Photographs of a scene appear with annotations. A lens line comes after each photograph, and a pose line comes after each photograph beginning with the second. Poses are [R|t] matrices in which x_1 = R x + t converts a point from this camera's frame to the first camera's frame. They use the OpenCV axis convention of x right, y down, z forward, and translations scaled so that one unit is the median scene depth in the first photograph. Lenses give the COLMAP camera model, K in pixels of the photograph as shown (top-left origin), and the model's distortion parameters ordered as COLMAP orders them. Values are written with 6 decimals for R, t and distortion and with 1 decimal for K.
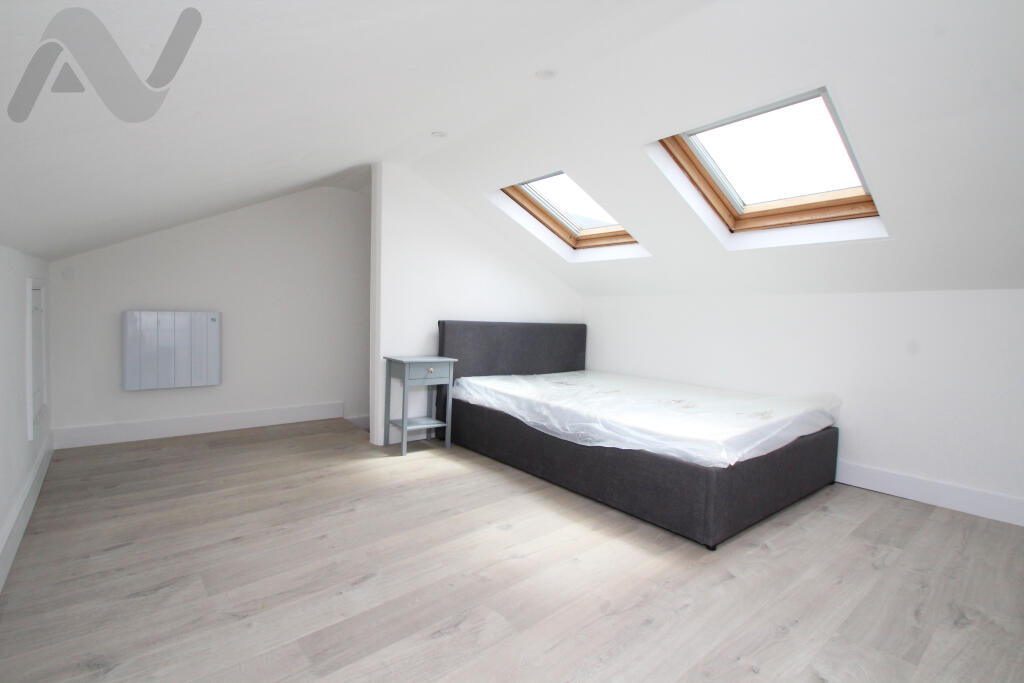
lens RADIAL K [[466.3, 0, 498.6], [0, 466.3, 339.8], [0, 0, 1]] dist [0.033785, -0.000207]
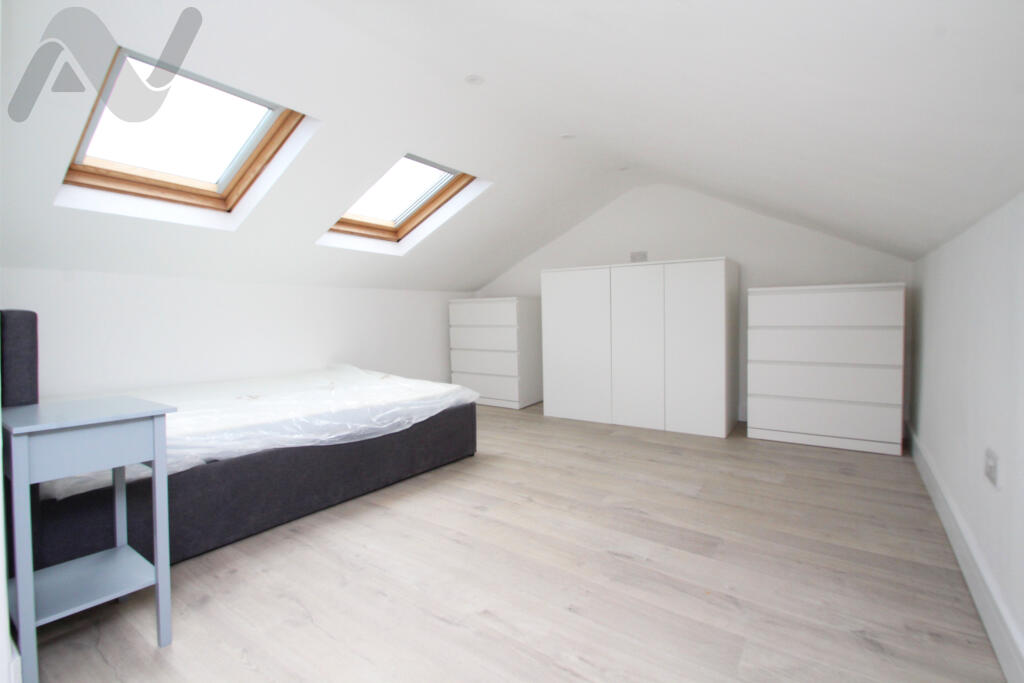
lens RADIAL K [[466.3, 0, 498.6], [0, 466.3, 339.8], [0, 0, 1]] dist [0.033785, -0.000207]
pose [[-0.246753, -0.063429, 0.967000, -1.178066], [0.050894, 0.995630, 0.078294, -0.049457], [-0.967741, 0.068534, -0.242447, 1.469078]]
